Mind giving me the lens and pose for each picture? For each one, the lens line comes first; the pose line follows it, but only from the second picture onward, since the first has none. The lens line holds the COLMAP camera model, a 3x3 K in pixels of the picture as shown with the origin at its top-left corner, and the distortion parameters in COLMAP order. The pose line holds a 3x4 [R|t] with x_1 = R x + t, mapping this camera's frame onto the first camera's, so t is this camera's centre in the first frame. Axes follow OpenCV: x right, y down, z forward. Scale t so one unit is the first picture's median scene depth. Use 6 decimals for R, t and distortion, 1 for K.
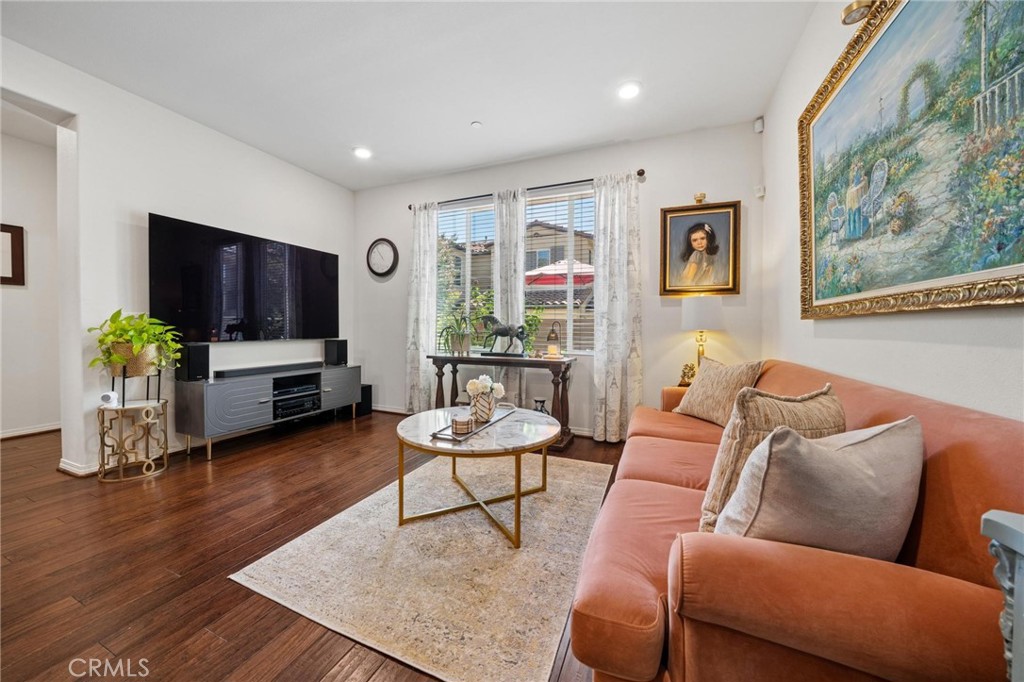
lens RADIAL K [[356.1, 0, 515.7], [0, 356.1, 334.5], [0, 0, 1]] dist [-0.023774, 0.000991]
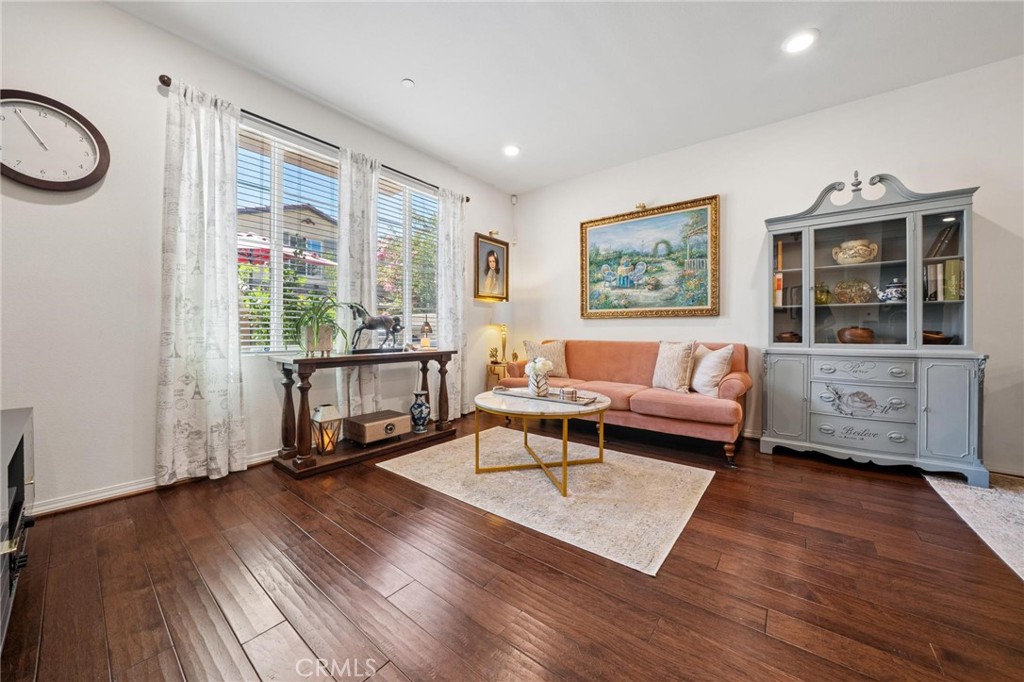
lens RADIAL K [[356.1, 0, 513.9], [0, 356.1, 333.8], [0, 0, 1]] dist [-0.023774, 0.000991]
pose [[0.278700, -0.013605, 0.960282, -0.955449], [0.015389, 0.999835, 0.009699, 0.016126], [-0.960255, 0.012075, 0.278863, 0.567434]]
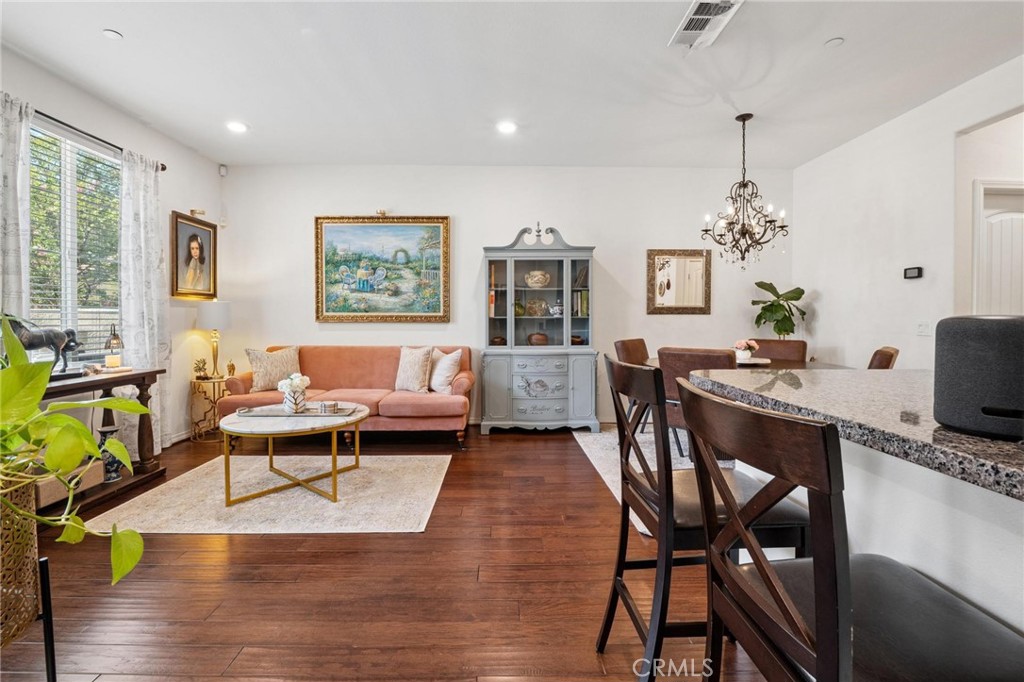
lens RADIAL K [[440.6, 0, 502.7], [0, 440.6, 322.3], [0, 0, 1]] dist [-0.024538, 0.000361]
pose [[-0.381413, -0.018216, 0.924225, -1.271974], [0.011555, 0.999634, 0.024471, -0.062207], [-0.924333, 0.020013, -0.381062, 0.694195]]
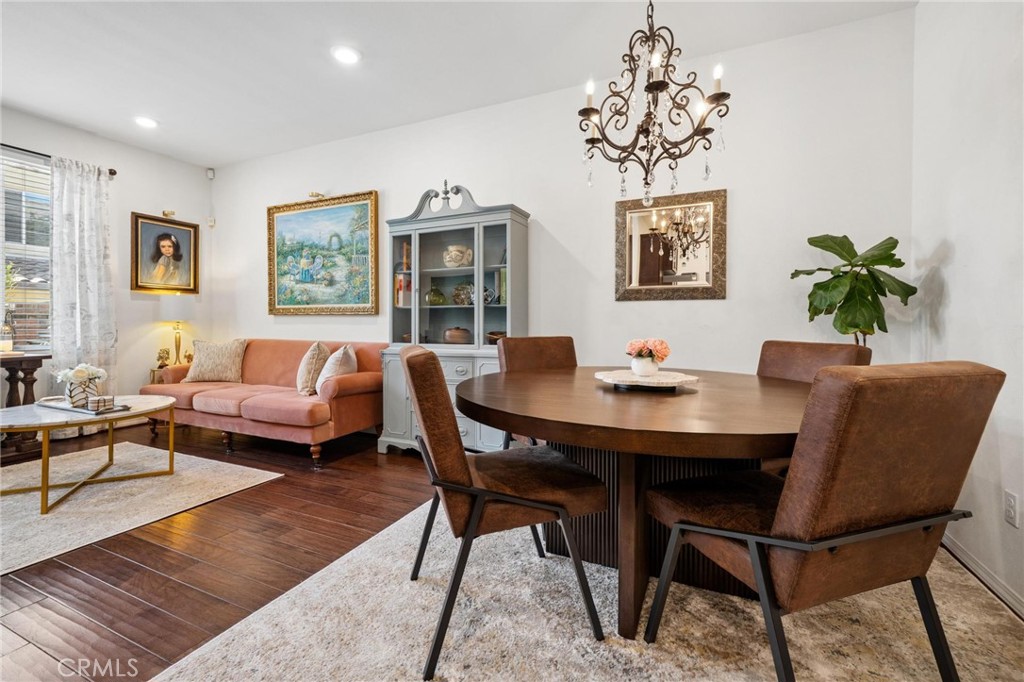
lens RADIAL K [[430.9, 0, 507.7], [0, 430.9, 320.5], [0, 0, 1]] dist [-0.003153, 0.000480]
pose [[0.048130, -0.005779, 0.998824, -1.012486], [0.015253, 0.999871, 0.005050, -0.003310], [-0.998725, 0.014992, 0.048212, -0.273306]]
